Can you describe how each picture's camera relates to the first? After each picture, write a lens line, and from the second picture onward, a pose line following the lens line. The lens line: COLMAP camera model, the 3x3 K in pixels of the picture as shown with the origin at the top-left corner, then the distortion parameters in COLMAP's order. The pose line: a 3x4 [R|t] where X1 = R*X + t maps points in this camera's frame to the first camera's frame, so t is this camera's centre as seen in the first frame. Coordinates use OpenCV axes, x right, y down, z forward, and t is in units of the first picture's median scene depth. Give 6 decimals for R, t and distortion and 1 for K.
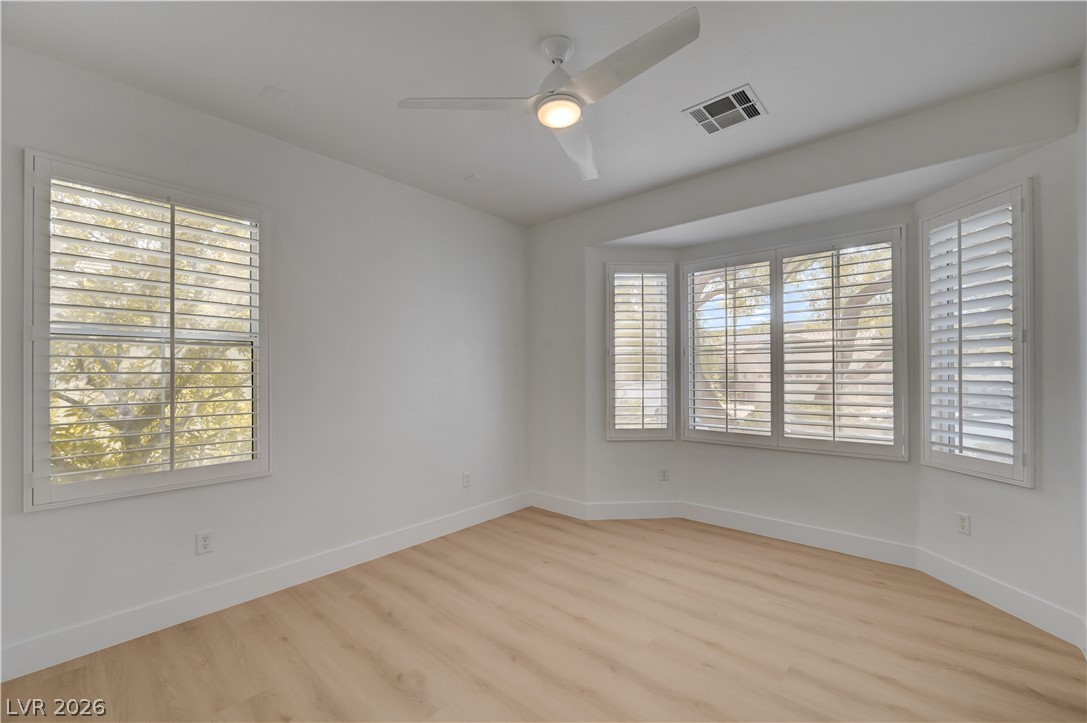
lens RADIAL K [[441.6, 0, 544.6], [0, 441.6, 369.2], [0, 0, 1]] dist [-0.001220, 0.000146]
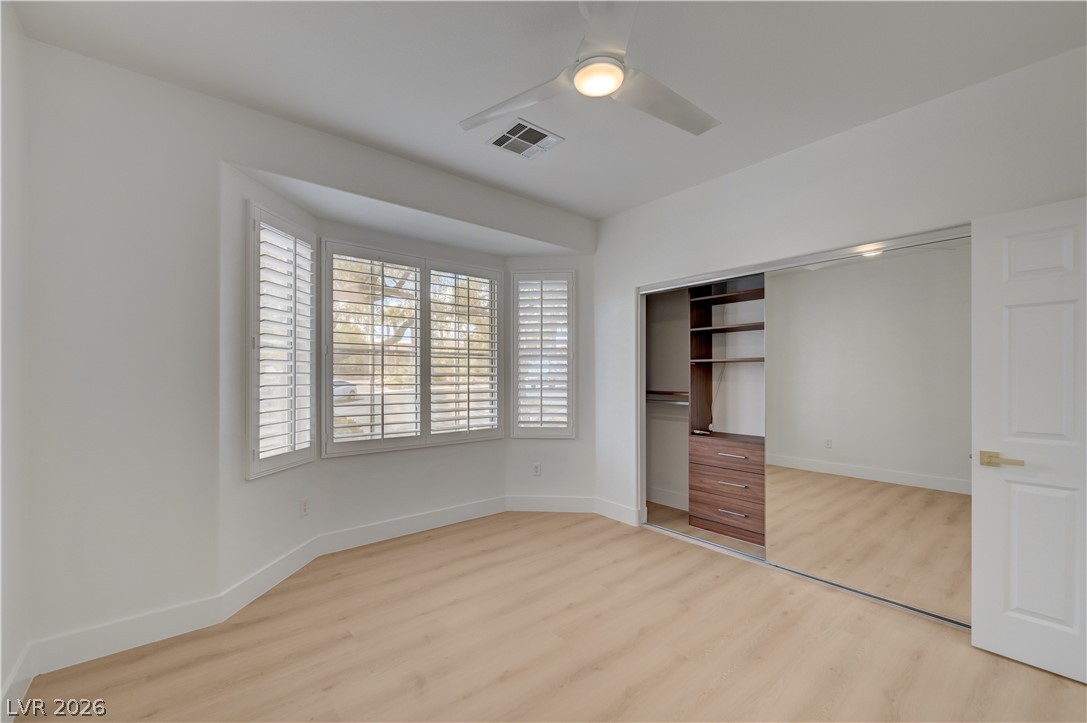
lens RADIAL K [[441.6, 0, 551.3], [0, 441.6, 376.7], [0, 0, 1]] dist [-0.001220, 0.000146]
pose [[0.151020, 0.000150, 0.988531, -0.508492], [-0.012209, 0.999924, 0.001713, 0.006758], [-0.988455, -0.012327, 0.151010, 0.569287]]
